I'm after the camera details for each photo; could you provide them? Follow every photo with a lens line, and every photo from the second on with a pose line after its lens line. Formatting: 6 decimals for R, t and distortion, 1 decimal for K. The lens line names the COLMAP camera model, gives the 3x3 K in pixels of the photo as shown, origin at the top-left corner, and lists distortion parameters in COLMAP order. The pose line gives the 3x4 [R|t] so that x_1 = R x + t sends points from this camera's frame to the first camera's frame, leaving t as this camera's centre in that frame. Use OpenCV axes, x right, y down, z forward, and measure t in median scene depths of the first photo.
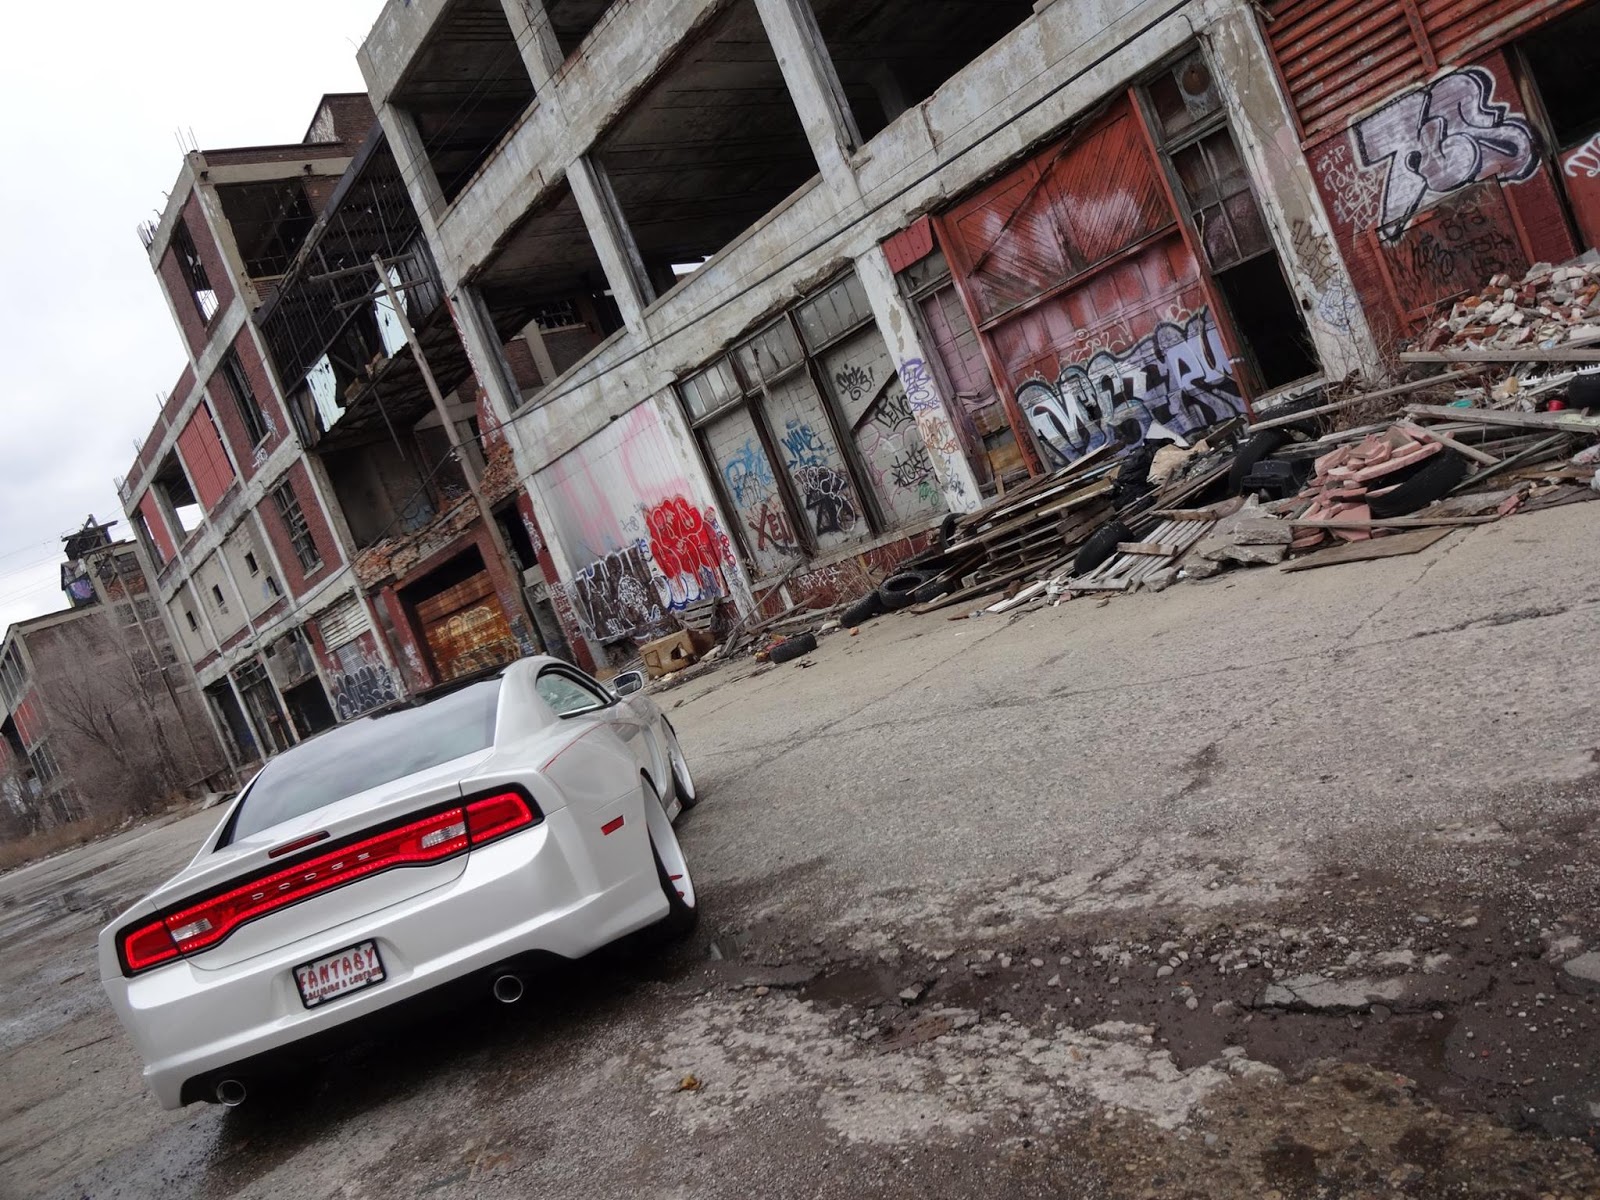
lens RADIAL K [[1141.0, 0, 801.4], [0, 1141.0, 606.8], [0, 0, 1]] dist [-0.015451, -0.007180]
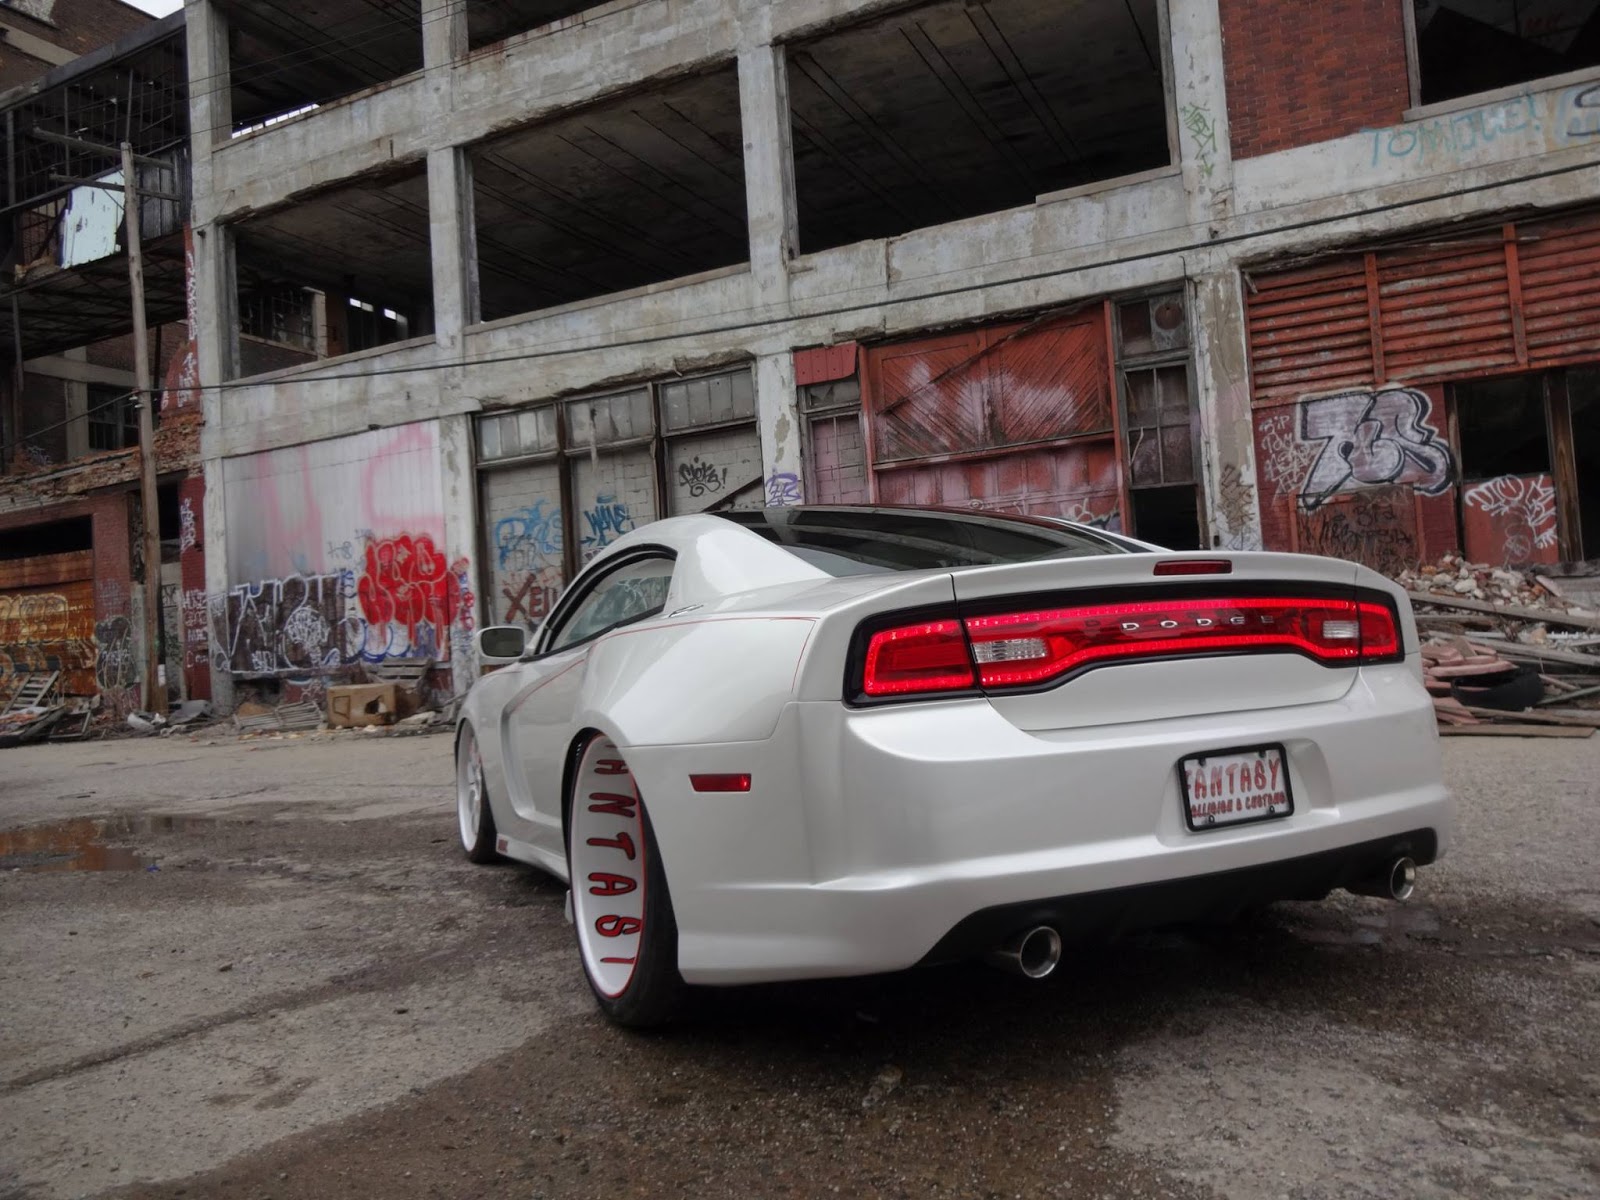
lens RADIAL K [[1153.9, 0, 800.0], [0, 1153.9, 600.0], [0, 0, 1]] dist [-0.006606, -0.006553]
pose [[0.879080, 0.321862, 0.351600, -0.215942], [-0.254324, 0.940551, -0.225130, 0.107405], [-0.403159, 0.108487, 0.908677, 0.132434]]
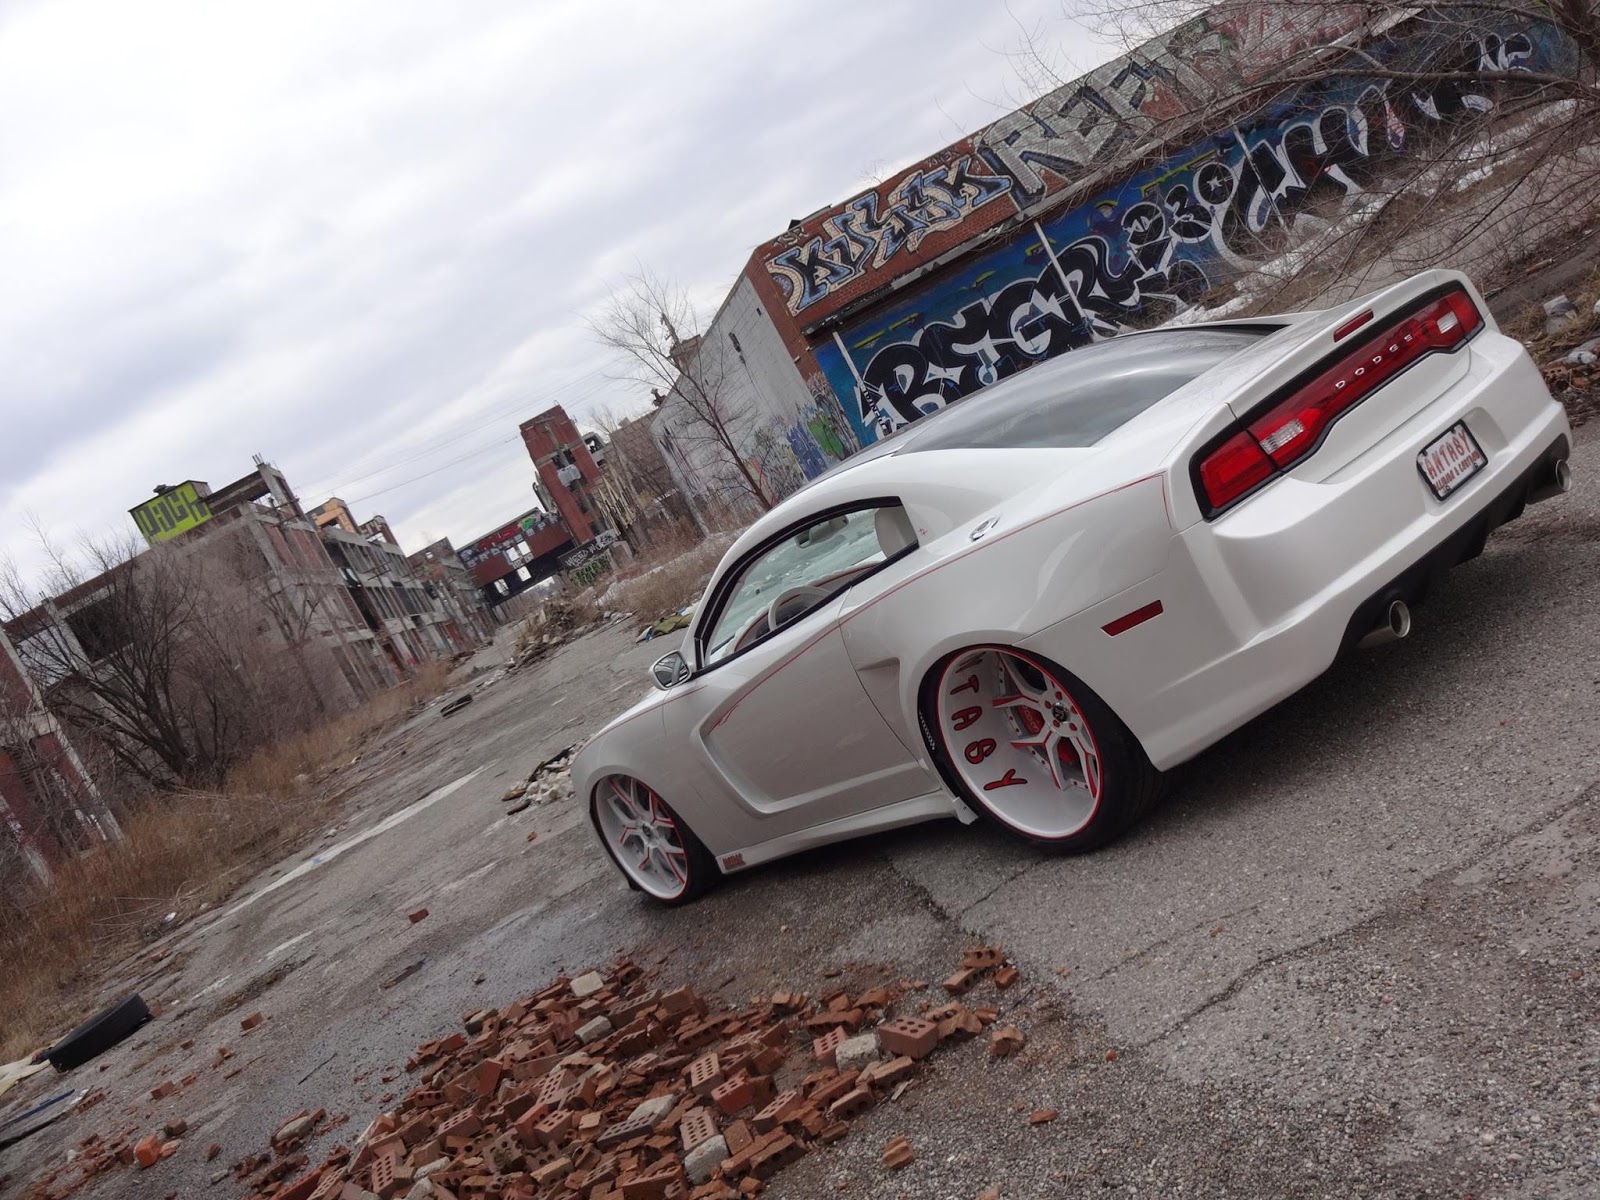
lens RADIAL K [[1598.8, 0, 800.0], [0, 1598.8, 600.0], [0, 0, 1]] dist [0.008735, 0.001145]
pose [[0.846465, -0.093127, 0.524238, -0.359070], [0.214357, 0.960874, -0.175422, 0.131825], [-0.487390, 0.260862, 0.833308, 0.072174]]
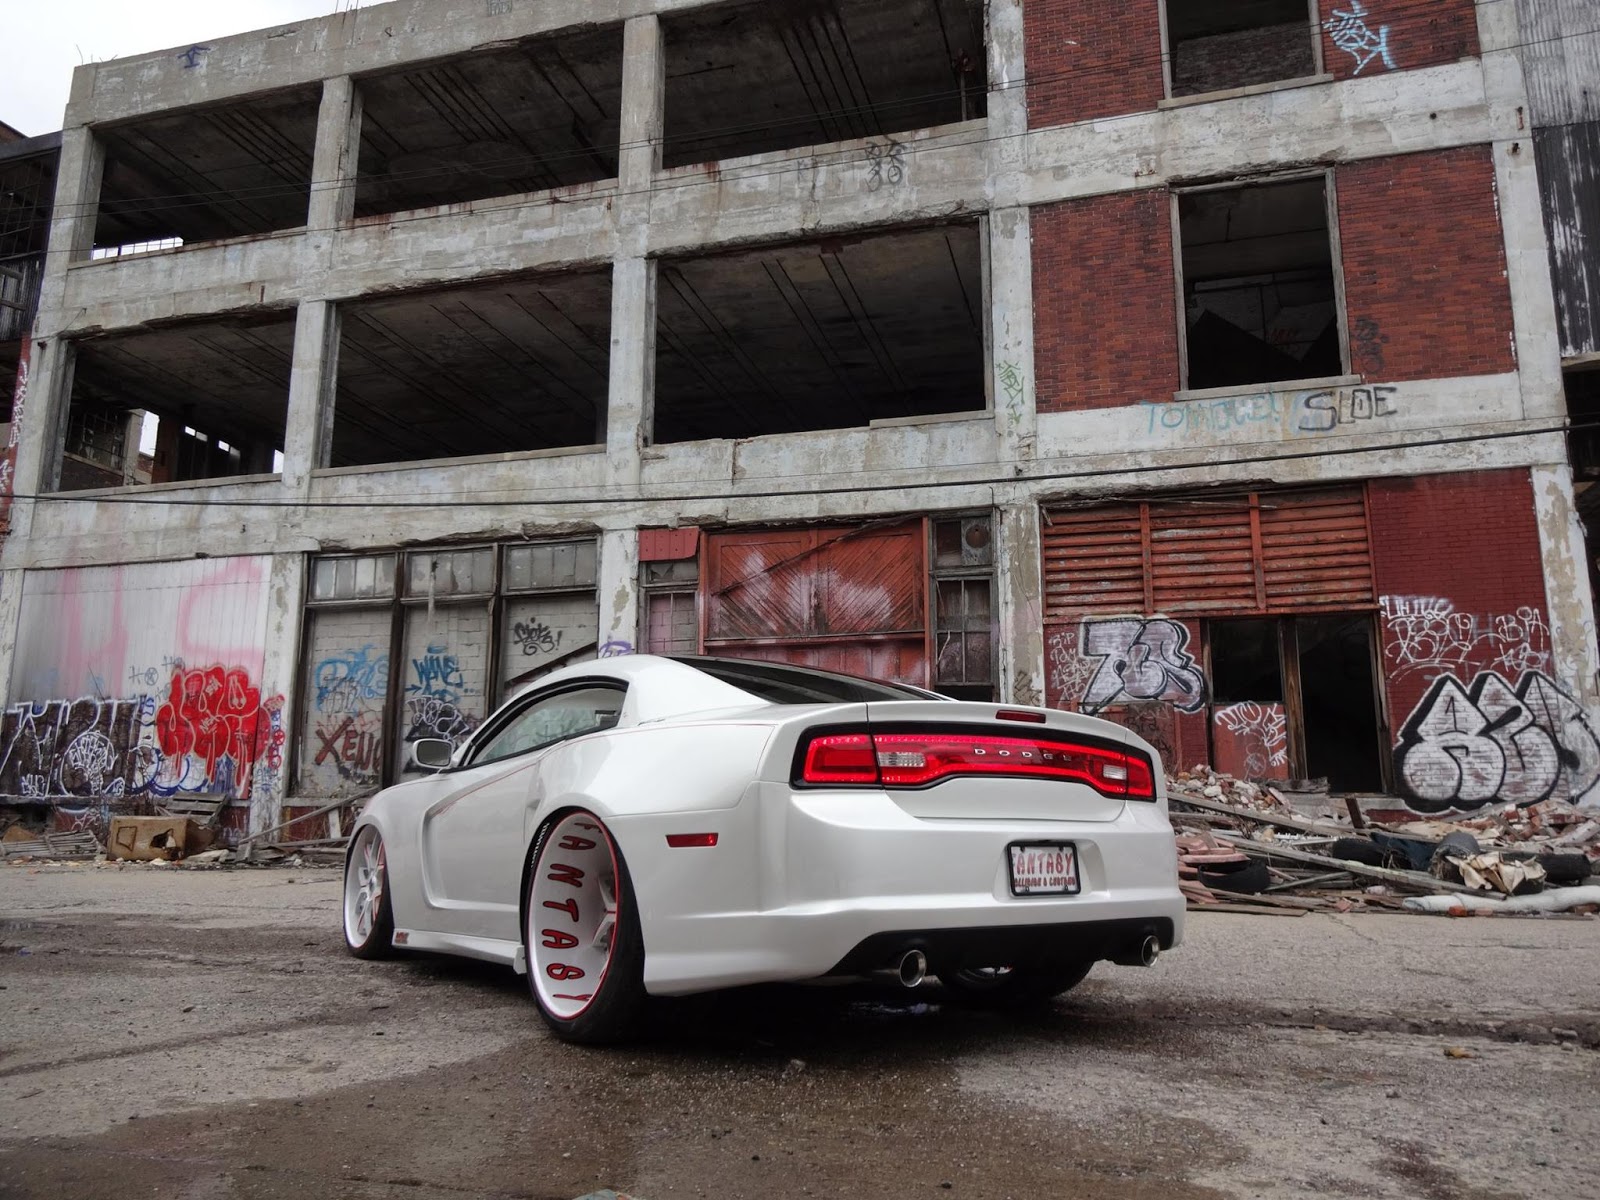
lens RADIAL K [[1154.5, 0, 792.1], [0, 1154.5, 605.1], [0, 0, 1]] dist [-0.005271, -0.004215]
pose [[0.778137, 0.456992, 0.430884, -0.260118], [-0.282916, 0.867502, -0.409145, 0.142254], [-0.560769, 0.196467, 0.804325, 0.089137]]
